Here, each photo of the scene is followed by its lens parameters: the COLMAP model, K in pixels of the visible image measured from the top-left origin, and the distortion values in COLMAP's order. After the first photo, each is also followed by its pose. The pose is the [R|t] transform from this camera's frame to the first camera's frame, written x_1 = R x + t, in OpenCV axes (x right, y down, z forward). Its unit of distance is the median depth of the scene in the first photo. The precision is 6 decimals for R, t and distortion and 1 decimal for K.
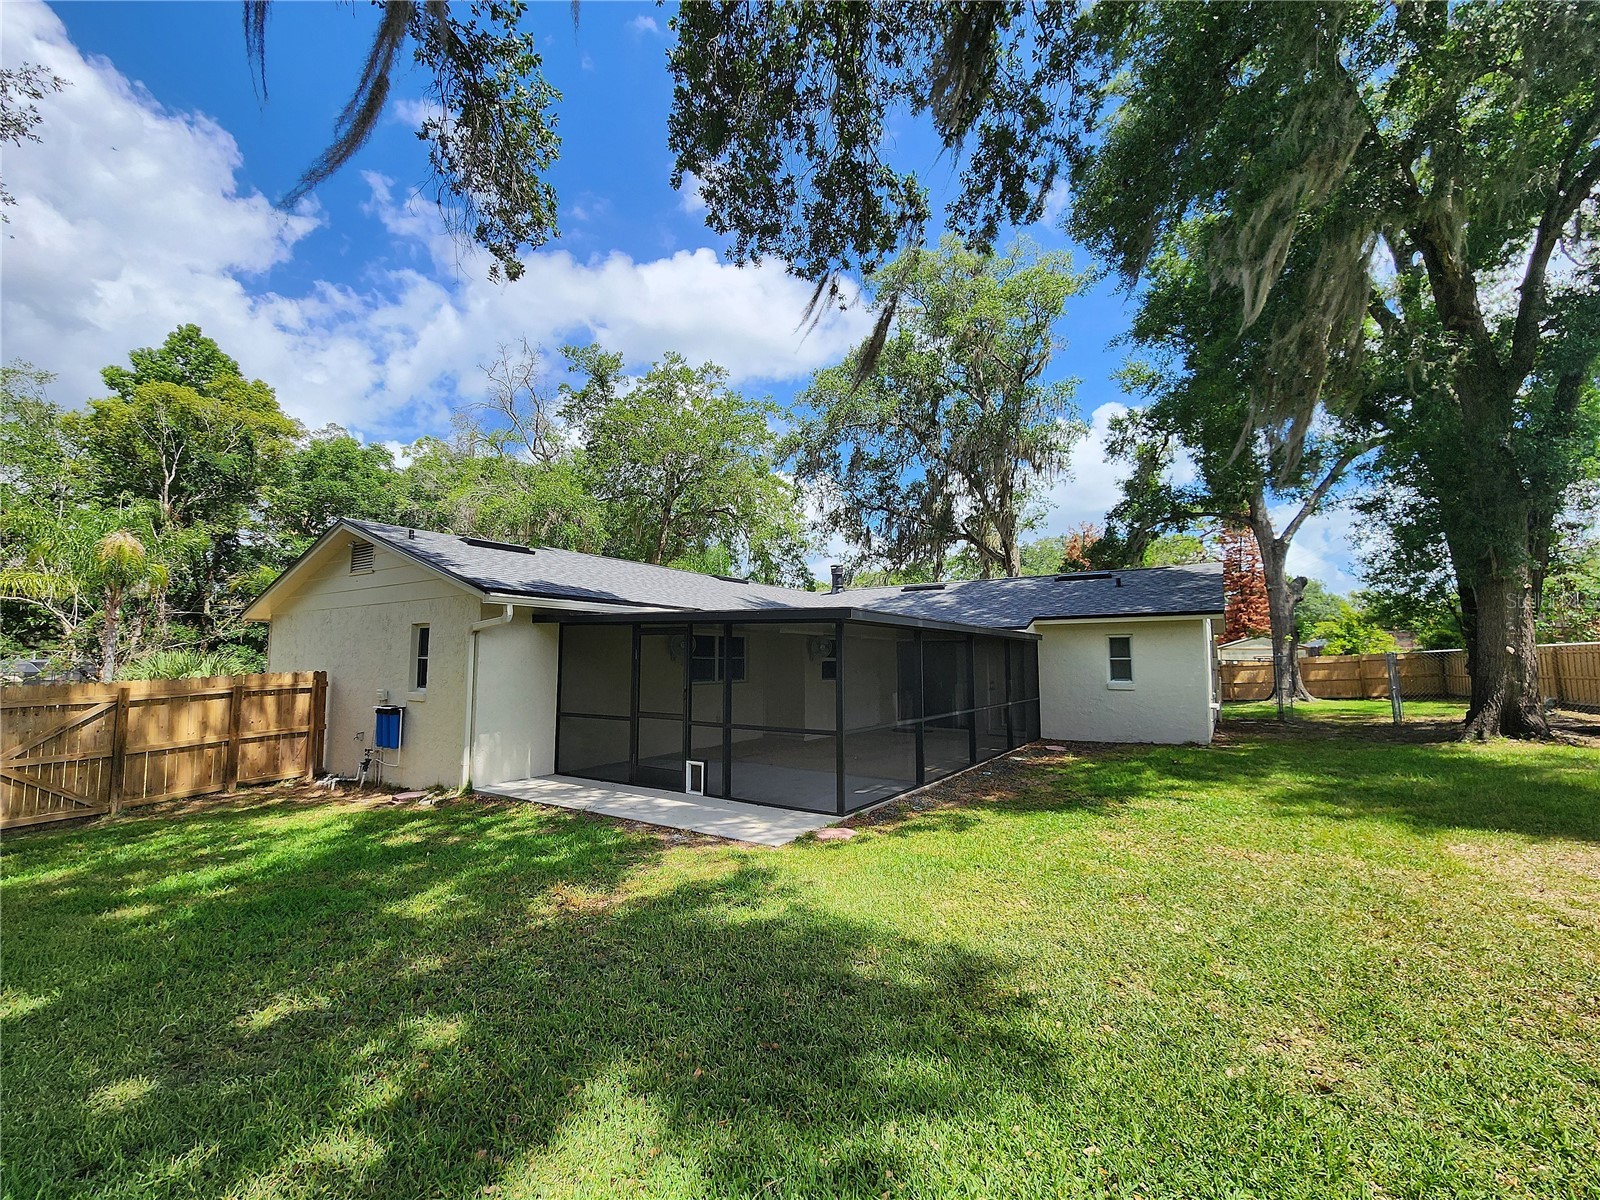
lens RADIAL K [[647.2, 0, 806.7], [0, 647.2, 600.2], [0, 0, 1]] dist [0.000828, 0.000055]
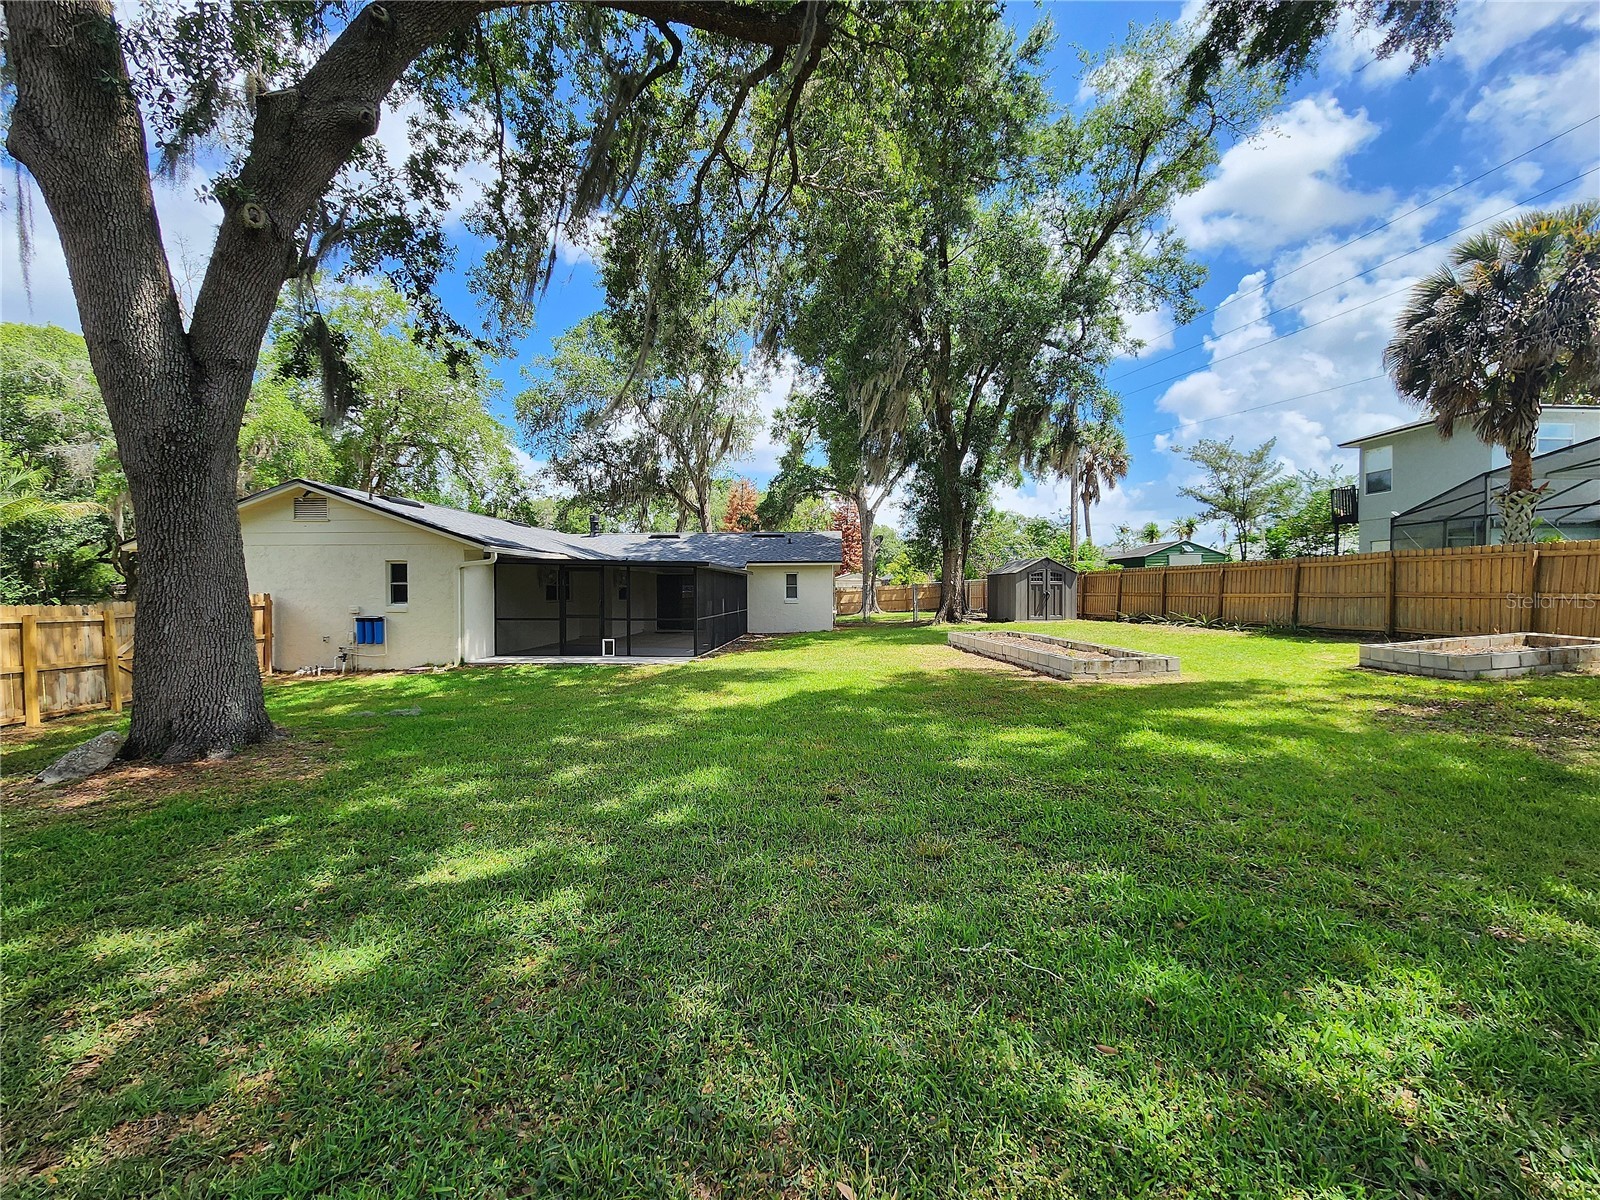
lens RADIAL K [[658.9, 0, 795.0], [0, 658.9, 605.0], [0, 0, 1]] dist [-0.001389, -0.000108]
pose [[0.867957, -0.011454, 0.496507, -0.226868], [-0.046188, 0.993540, 0.103663, -0.025601], [-0.494487, -0.112907, 0.861821, -0.316990]]
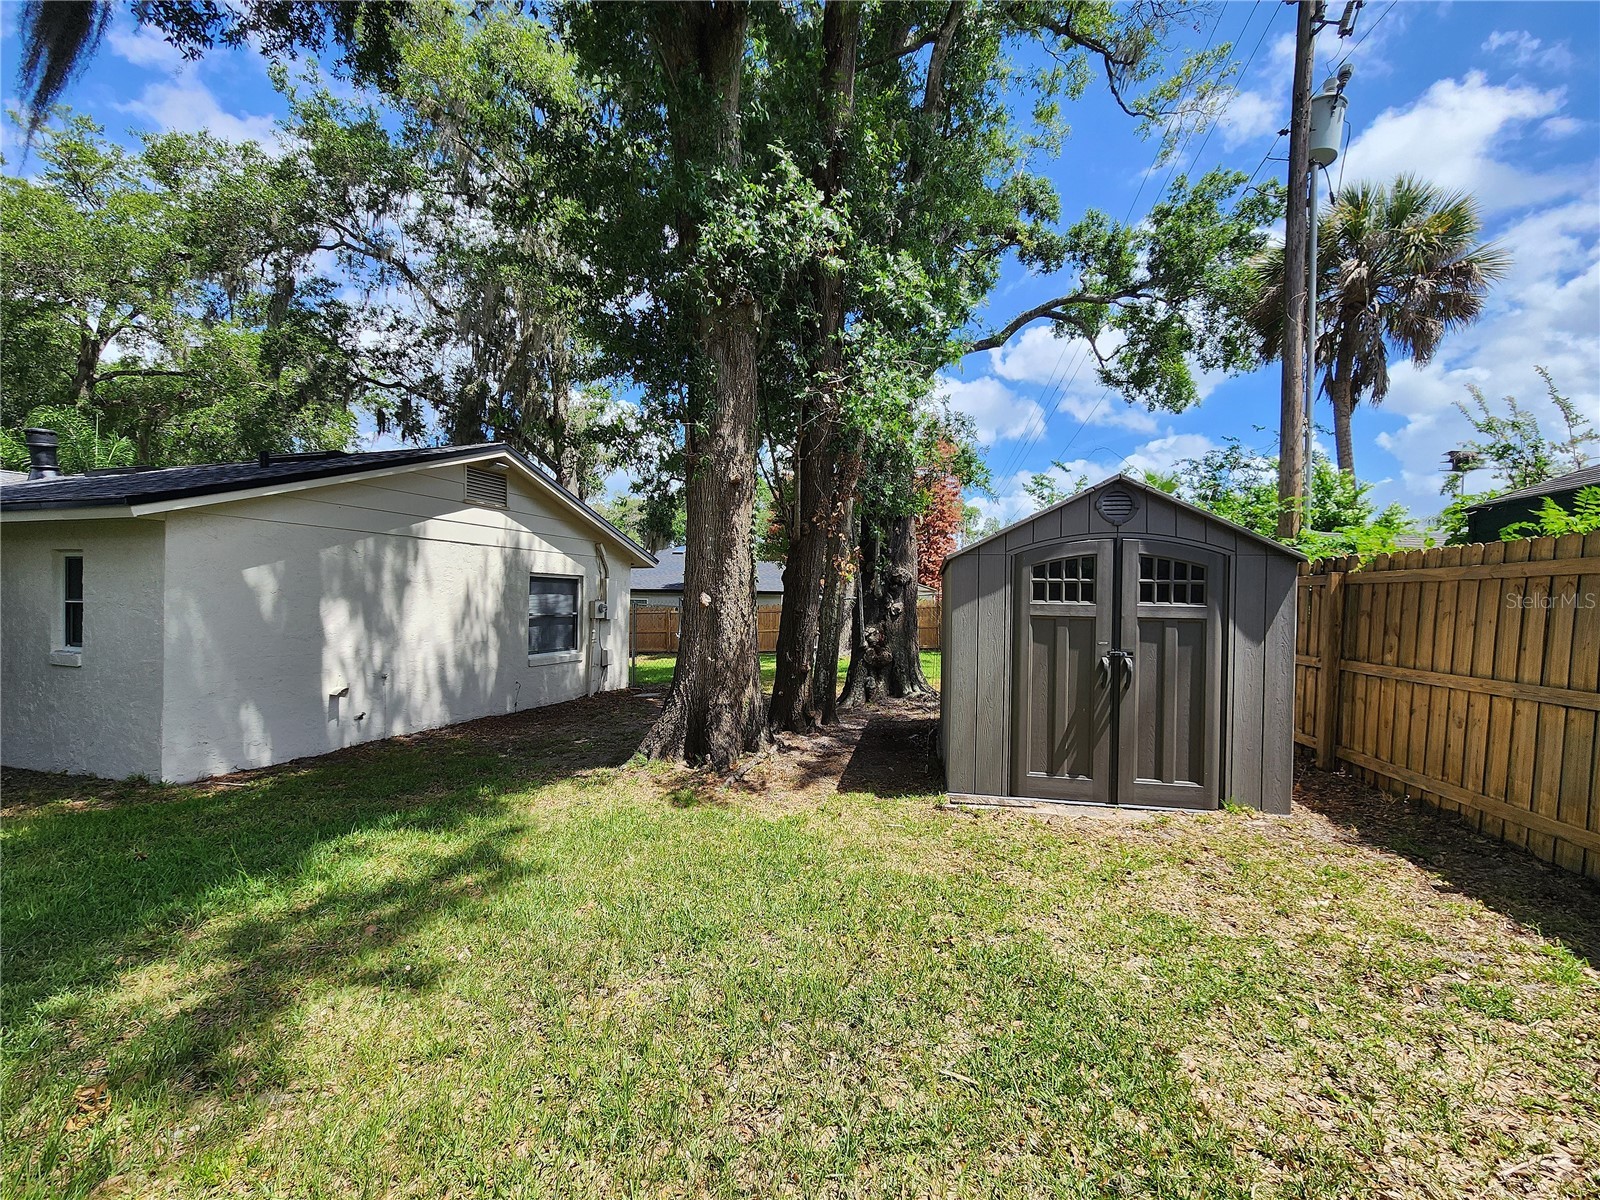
lens RADIAL K [[658.9, 0, 795.0], [0, 658.9, 605.0], [0, 0, 1]] dist [-0.001389, -0.000108]
pose [[0.968291, 0.024015, 0.248670, 0.500700], [-0.046698, 0.995224, 0.085722, 0.015786], [-0.245423, -0.094616, 0.964788, 0.225516]]
